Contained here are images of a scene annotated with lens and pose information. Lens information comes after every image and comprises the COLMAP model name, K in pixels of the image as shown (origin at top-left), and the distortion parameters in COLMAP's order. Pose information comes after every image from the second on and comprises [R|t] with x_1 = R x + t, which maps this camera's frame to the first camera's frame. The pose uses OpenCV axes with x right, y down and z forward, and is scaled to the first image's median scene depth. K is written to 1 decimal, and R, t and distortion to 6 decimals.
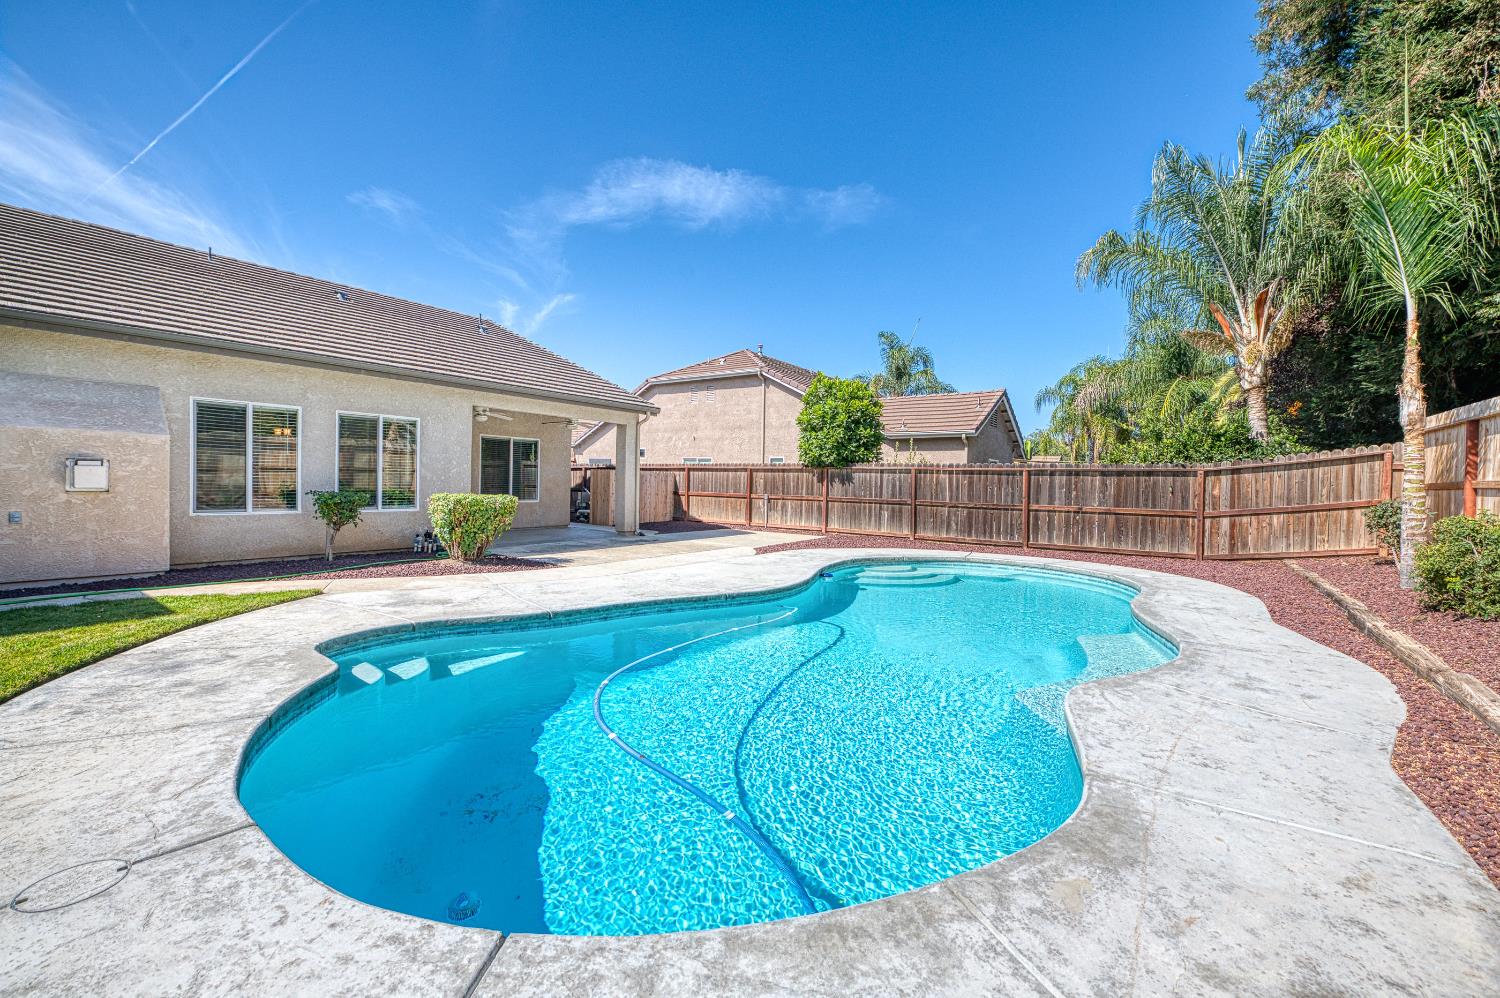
lens RADIAL K [[608.8, 0, 749.1], [0, 608.8, 494.0], [0, 0, 1]] dist [-0.002922, -0.005540]
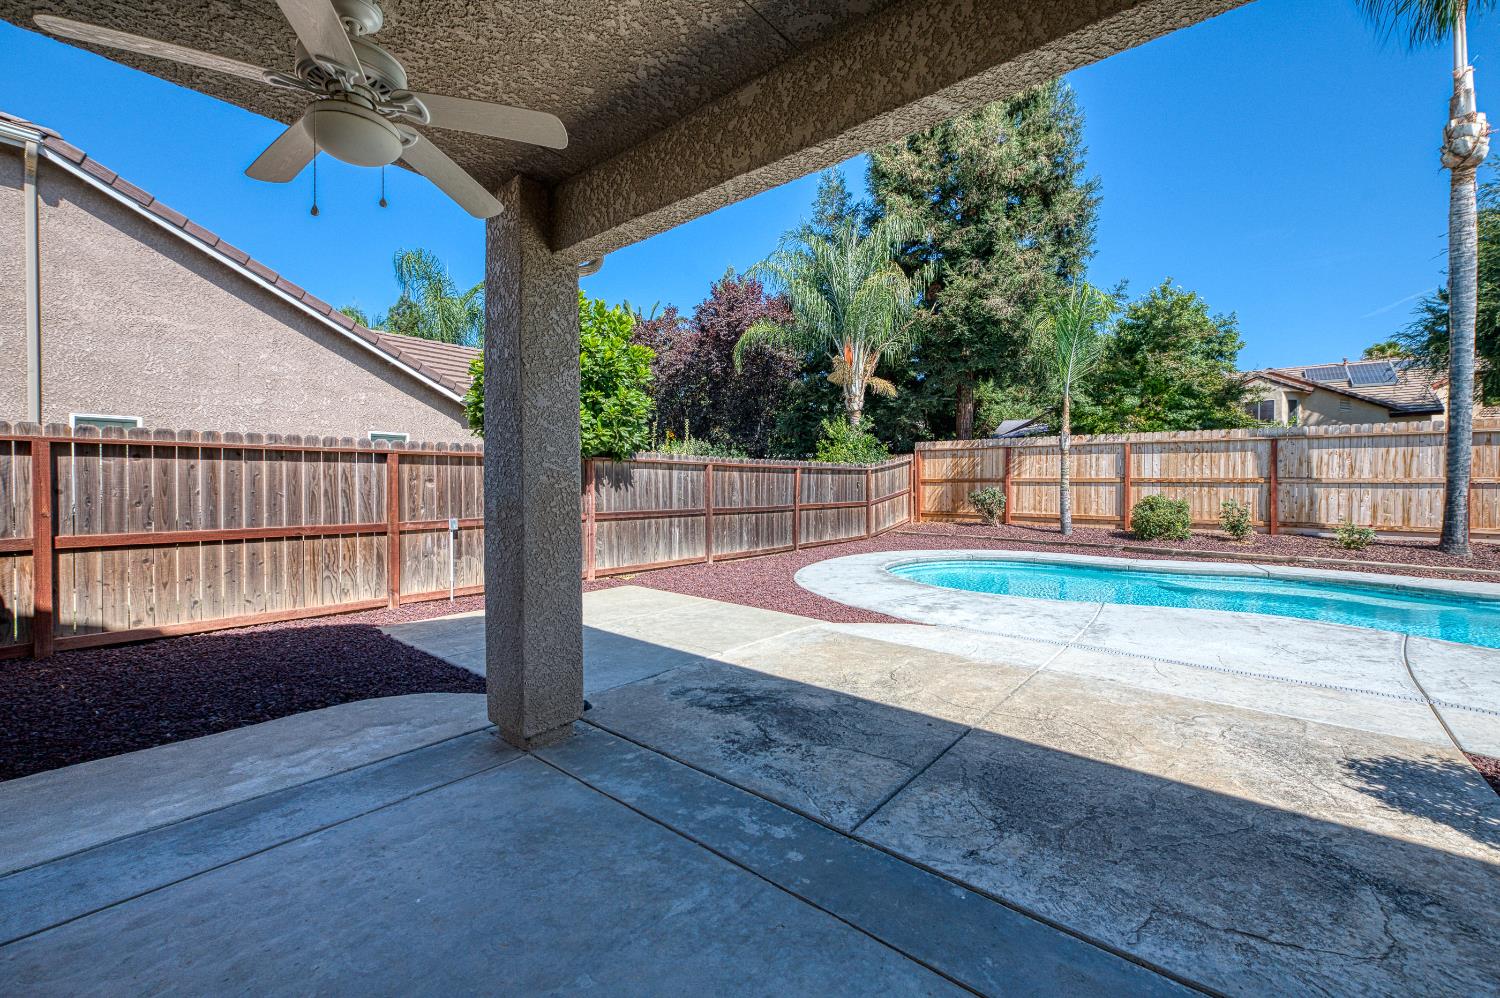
lens RADIAL K [[608.8, 0, 749.1], [0, 608.8, 494.0], [0, 0, 1]] dist [-0.002922, -0.005540]
pose [[0.049207, -0.046009, 0.997728, -0.399831], [0.013236, 0.998881, 0.045409, -0.034562], [-0.998701, 0.010971, 0.049761, 0.853307]]
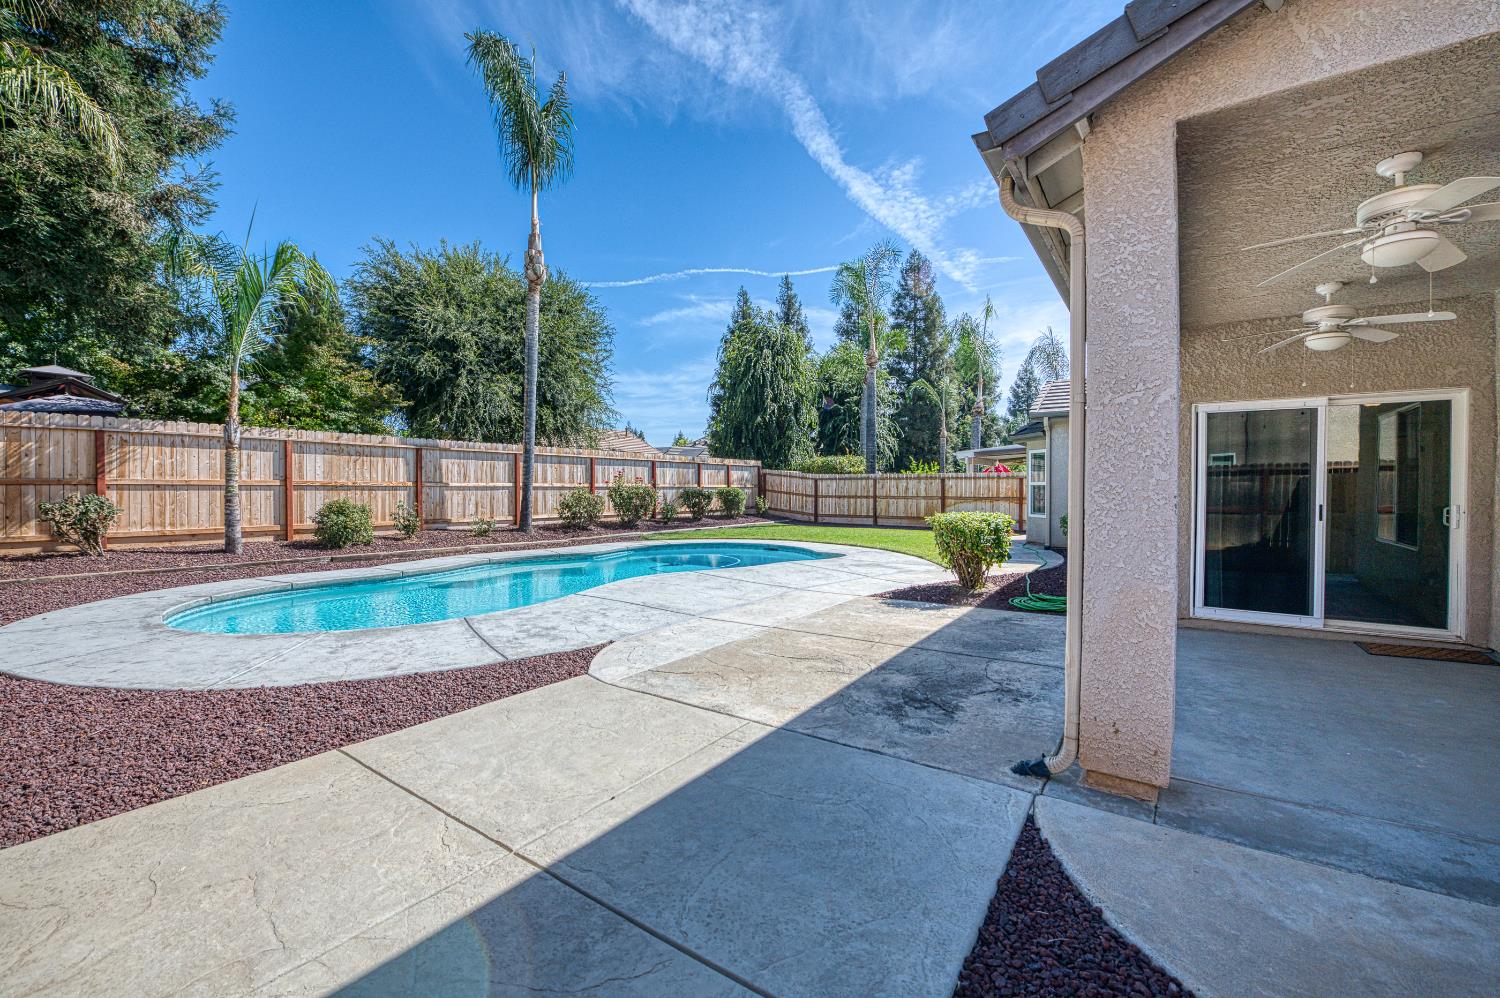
lens RADIAL K [[608.8, 0, 749.1], [0, 608.8, 494.0], [0, 0, 1]] dist [-0.002922, -0.005540]
pose [[-0.997861, -0.028357, -0.058905, -0.037113], [-0.029766, 0.999288, 0.023180, -0.028842], [0.058206, 0.024883, -0.997994, 1.139102]]
